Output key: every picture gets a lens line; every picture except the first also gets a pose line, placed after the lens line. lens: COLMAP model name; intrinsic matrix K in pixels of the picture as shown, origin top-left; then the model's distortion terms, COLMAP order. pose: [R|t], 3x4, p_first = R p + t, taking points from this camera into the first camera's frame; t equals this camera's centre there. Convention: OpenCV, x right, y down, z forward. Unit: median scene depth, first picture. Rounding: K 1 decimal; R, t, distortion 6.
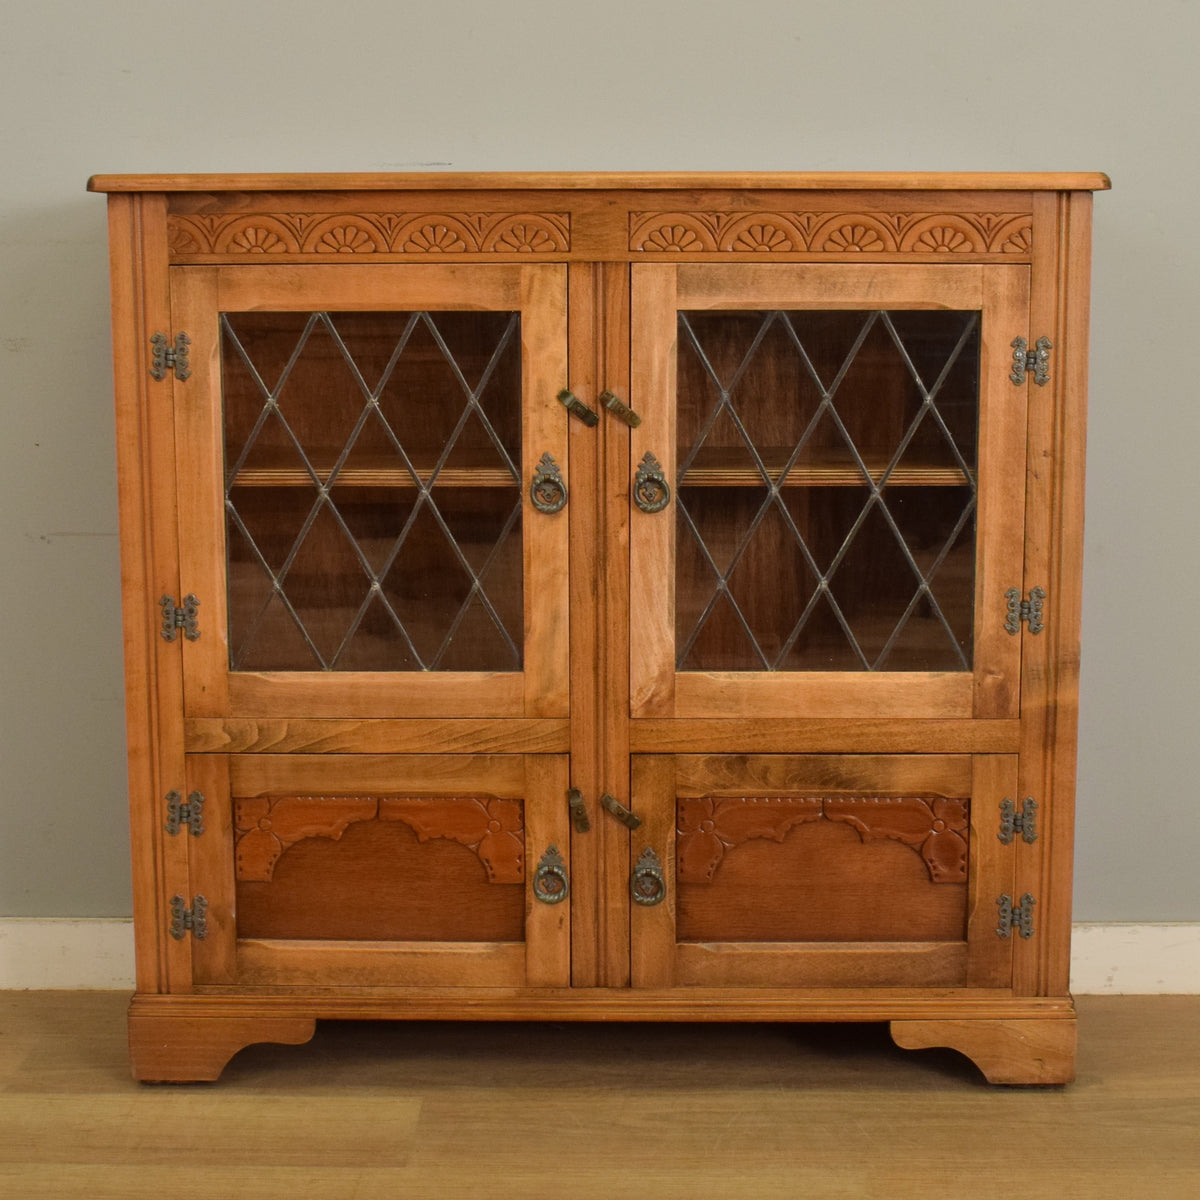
lens RADIAL K [[2202.9, 0, 603.5], [0, 2202.9, 580.0], [0, 0, 1]] dist [-0.076160, 0.000000]
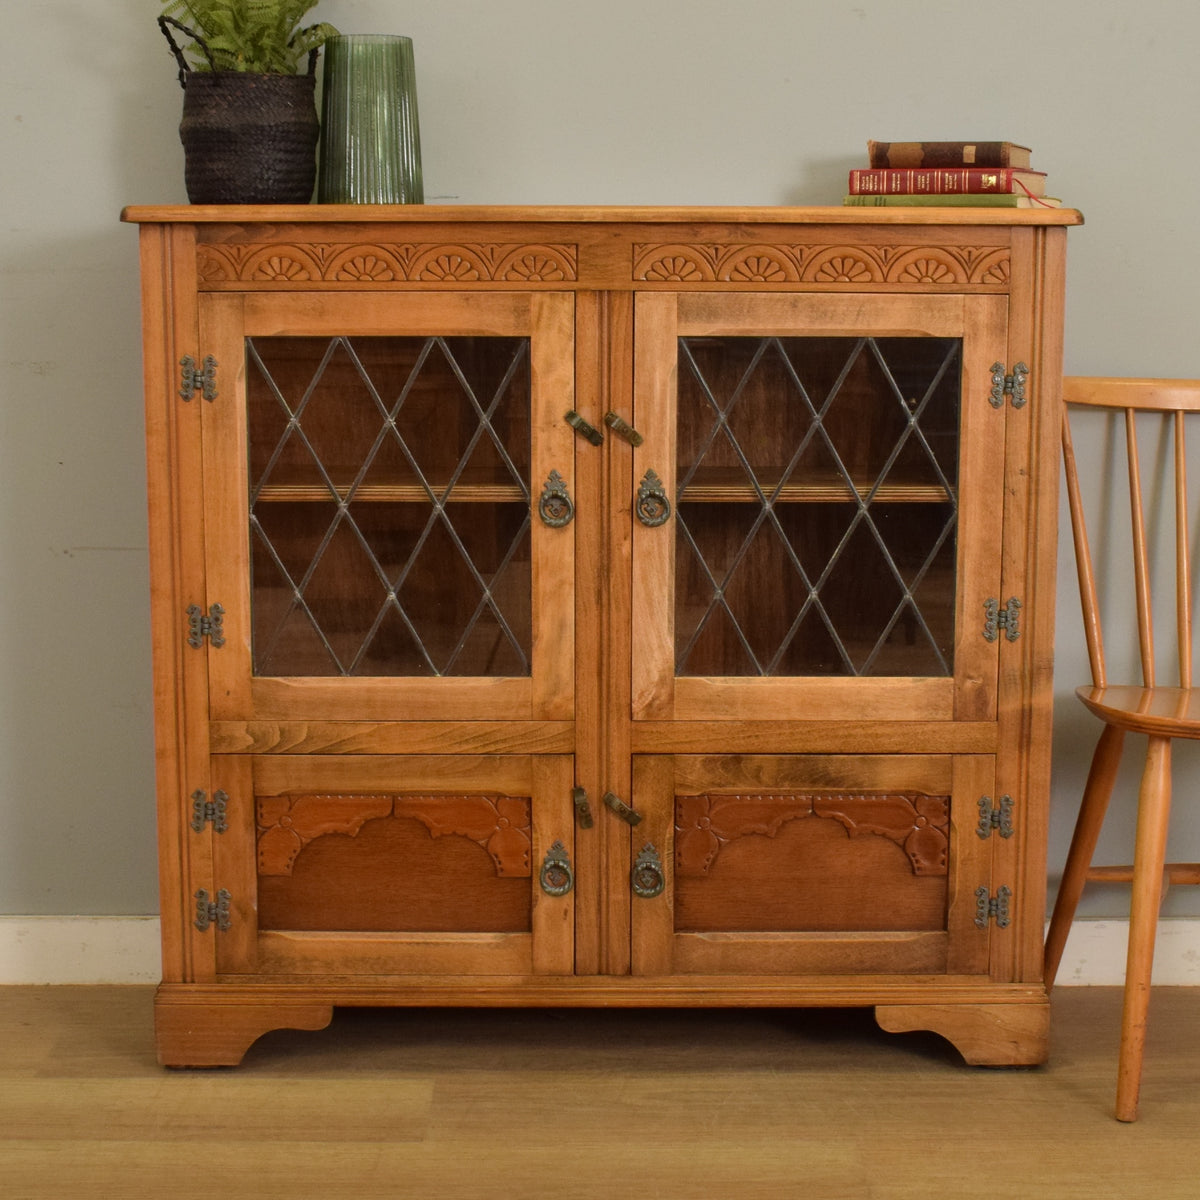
lens RADIAL K [[2202.9, 0, 607.2], [0, 2202.9, 619.3], [0, 0, 1]] dist [-0.076160, 0.000000]
pose [[0.999700, 0.000863, 0.024463, -0.026034], [-0.000942, 0.999994, 0.003225, 0.010659], [-0.024460, -0.003248, 0.999696, -0.061942]]
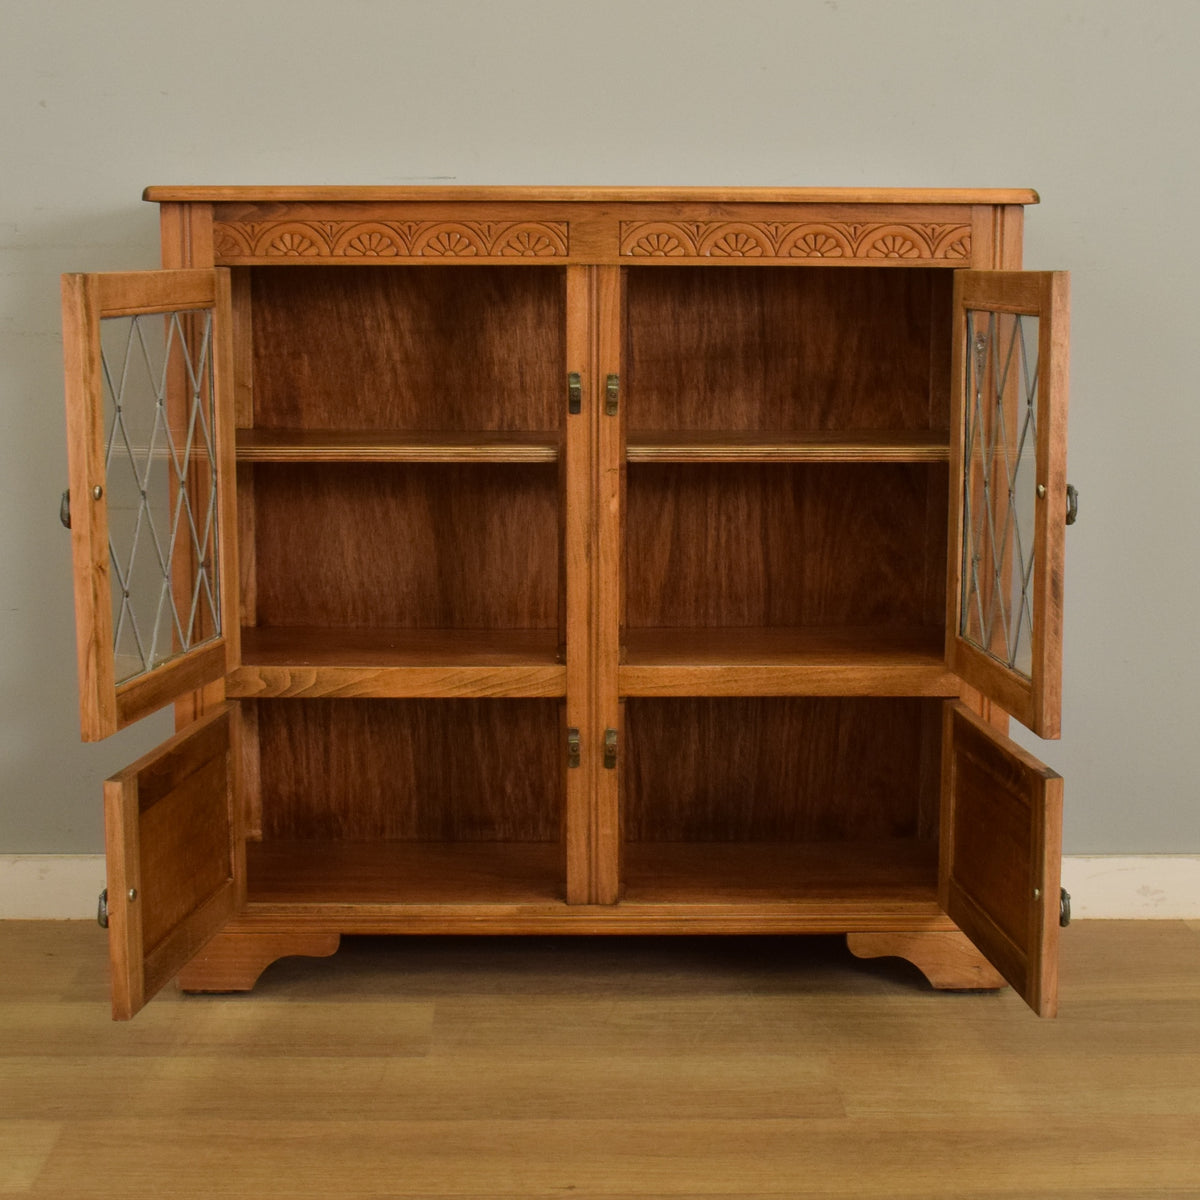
lens RADIAL K [[2202.9, 0, 599.5], [0, 2202.9, 590.1], [0, 0, 1]] dist [-0.076160, 0.000000]
pose [[0.999589, -0.000012, 0.028669, -0.031071], [-0.000011, 1.000000, 0.000823, 0.022820], [-0.028669, -0.000823, 0.999589, -0.139121]]
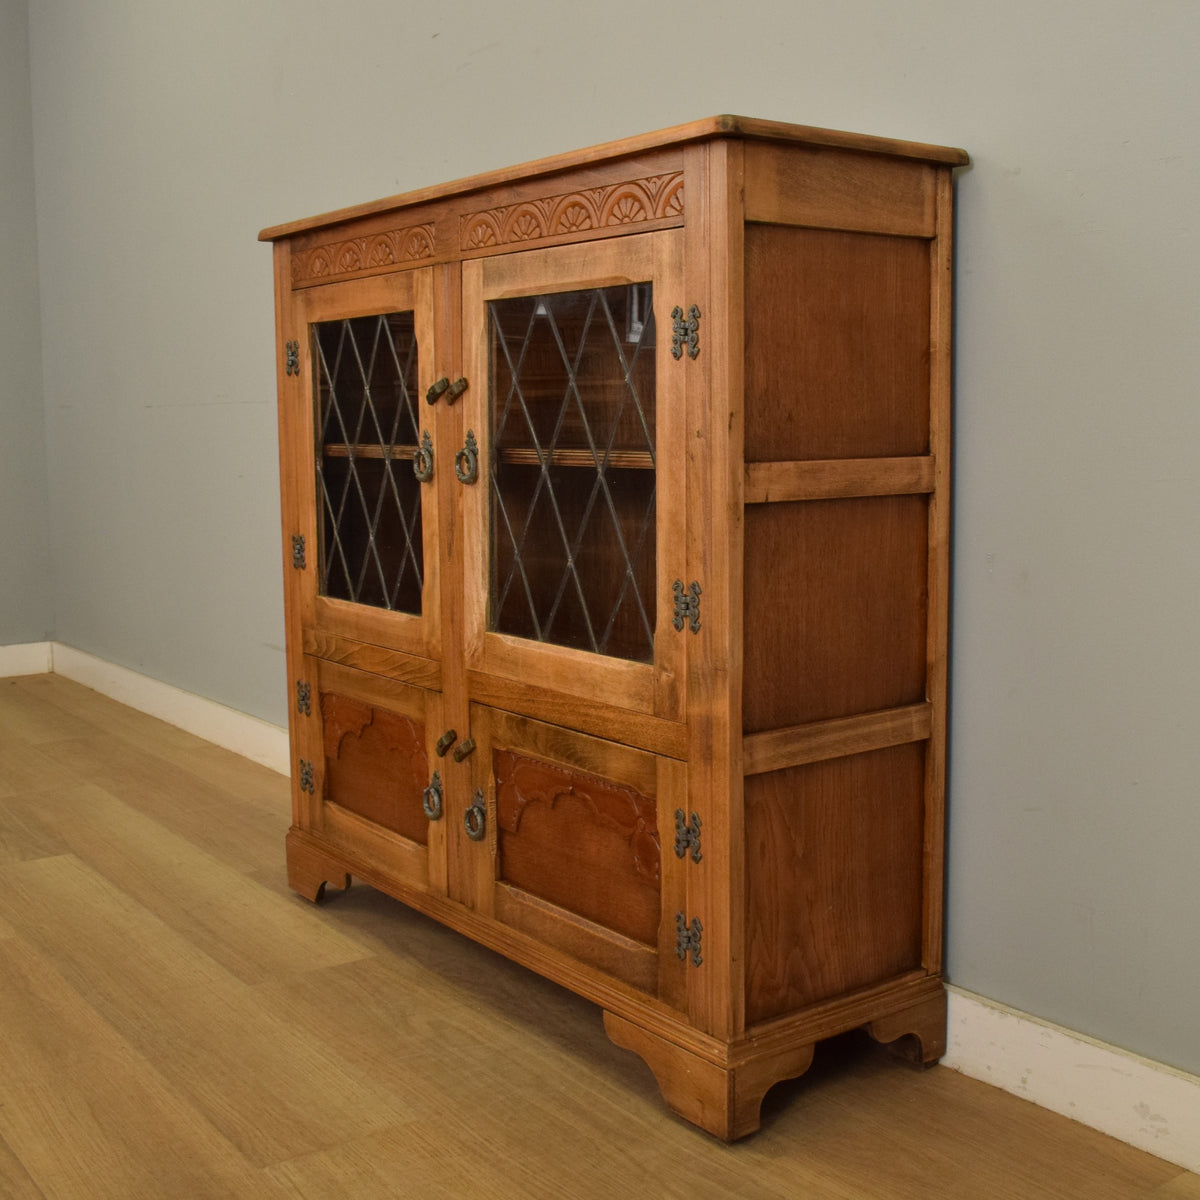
lens RADIAL K [[1530.6, 0, 646.6], [0, 1530.6, 588.3], [0, 0, 1]] dist [-0.093617, 0.000000]
pose [[0.616403, 0.088461, -0.782446, 0.682749], [-0.113916, 0.993234, 0.022551, -0.006008], [0.779147, 0.075233, 0.622310, 0.589787]]
